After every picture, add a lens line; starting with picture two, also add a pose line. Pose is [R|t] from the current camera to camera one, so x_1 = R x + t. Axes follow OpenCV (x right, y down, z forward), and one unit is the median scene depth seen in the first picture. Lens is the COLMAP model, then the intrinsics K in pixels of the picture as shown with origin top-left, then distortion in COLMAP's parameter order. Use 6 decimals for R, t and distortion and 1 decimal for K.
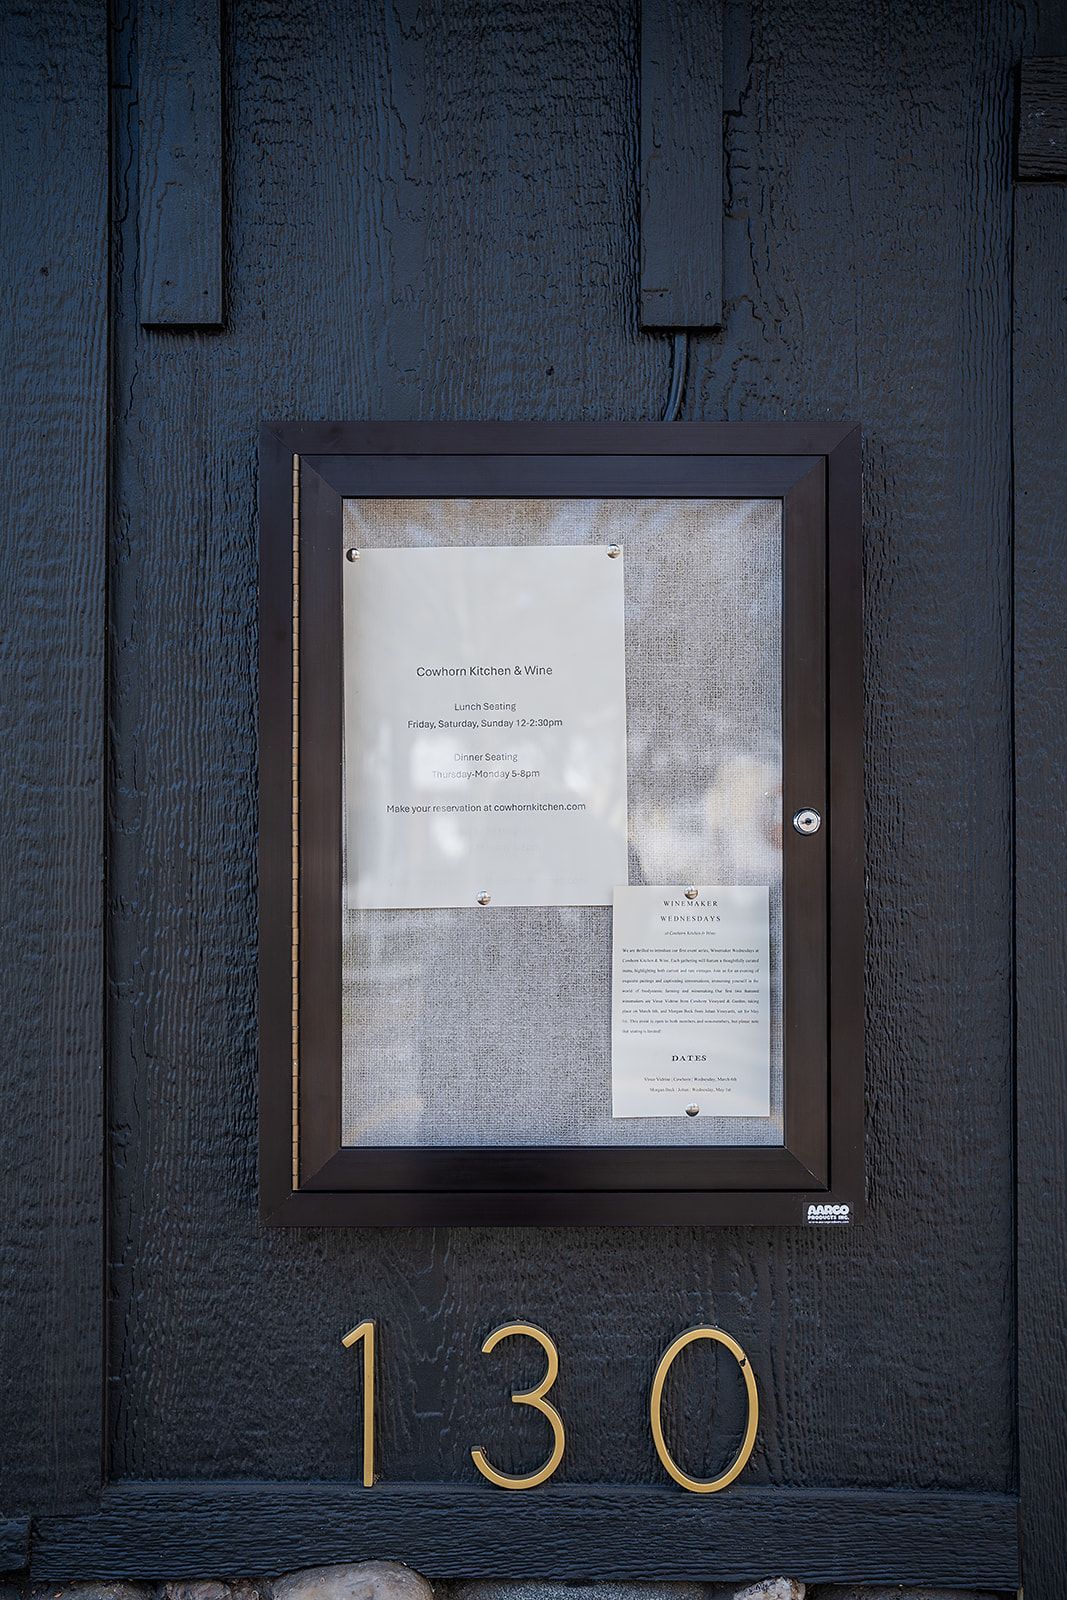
lens RADIAL K [[2155.6, 0, 533.5], [0, 2155.6, 800.0], [0, 0, 1]] dist [-0.128344, 1.001174]
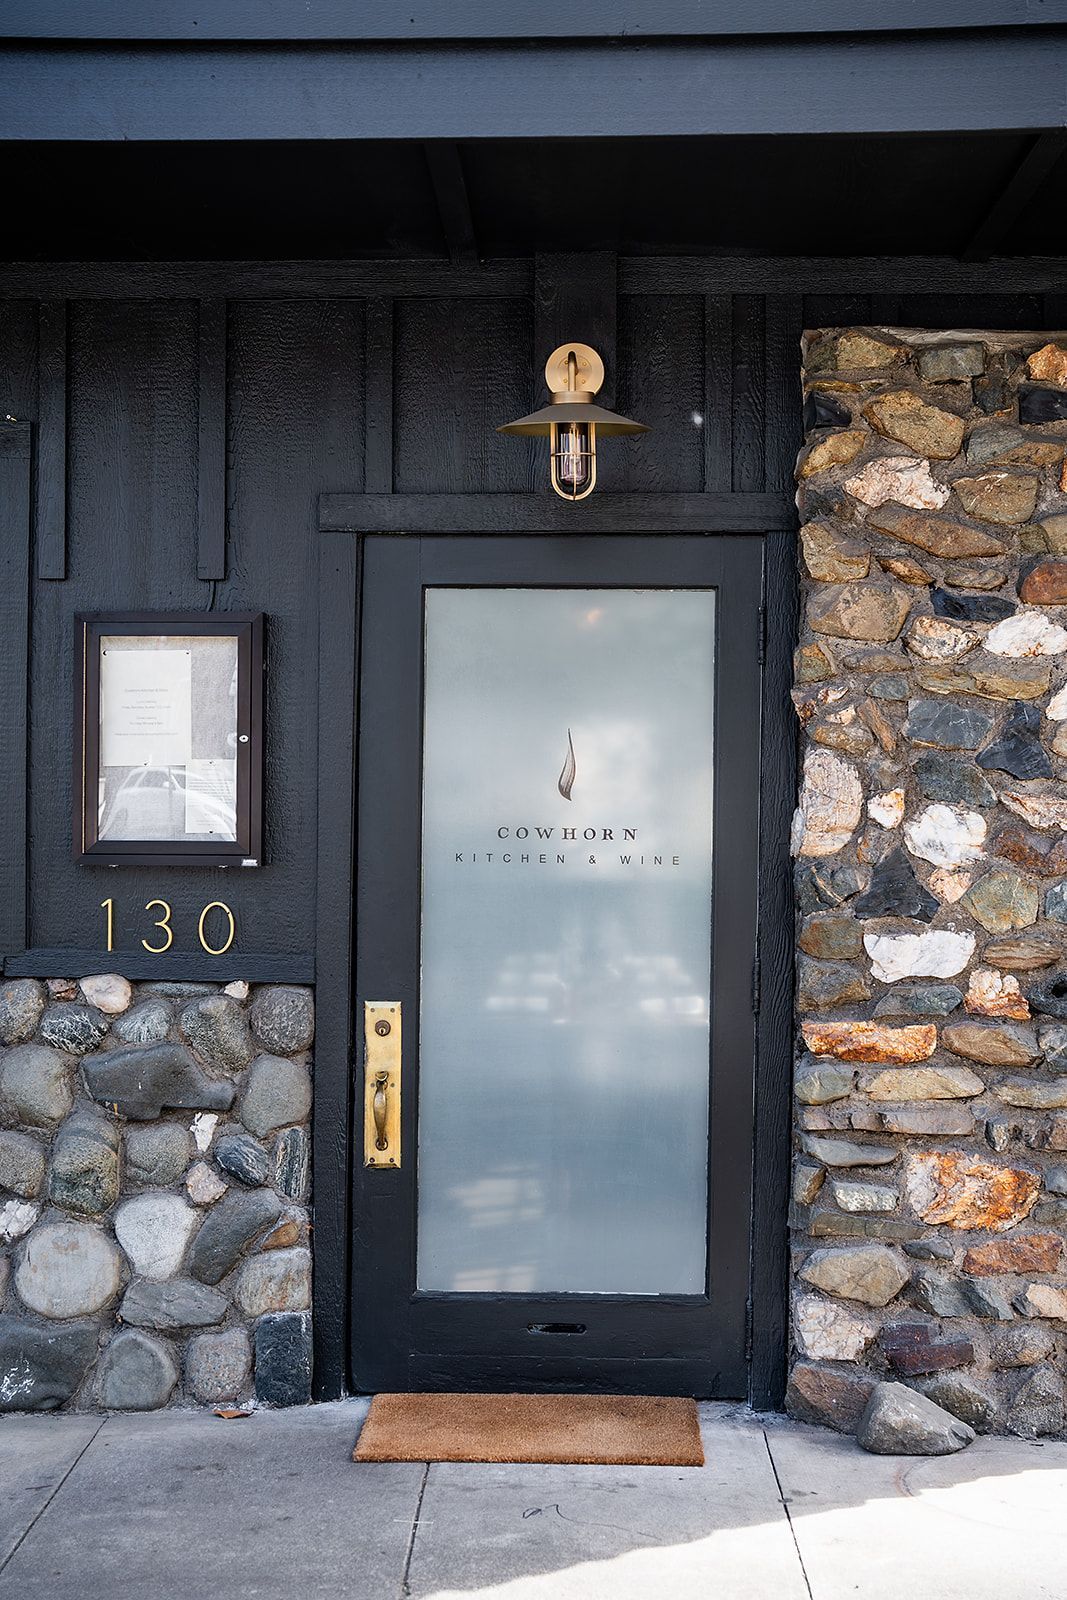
lens RADIAL K [[2155.6, 0, 533.5], [0, 2155.6, 800.0], [0, 0, 1]] dist [-0.128344, 1.001174]
pose [[0.998735, 0.006282, -0.049885, 0.691559], [-0.005769, 0.999929, 0.010426, 0.063193], [0.049947, -0.010125, 0.998701, -2.079457]]
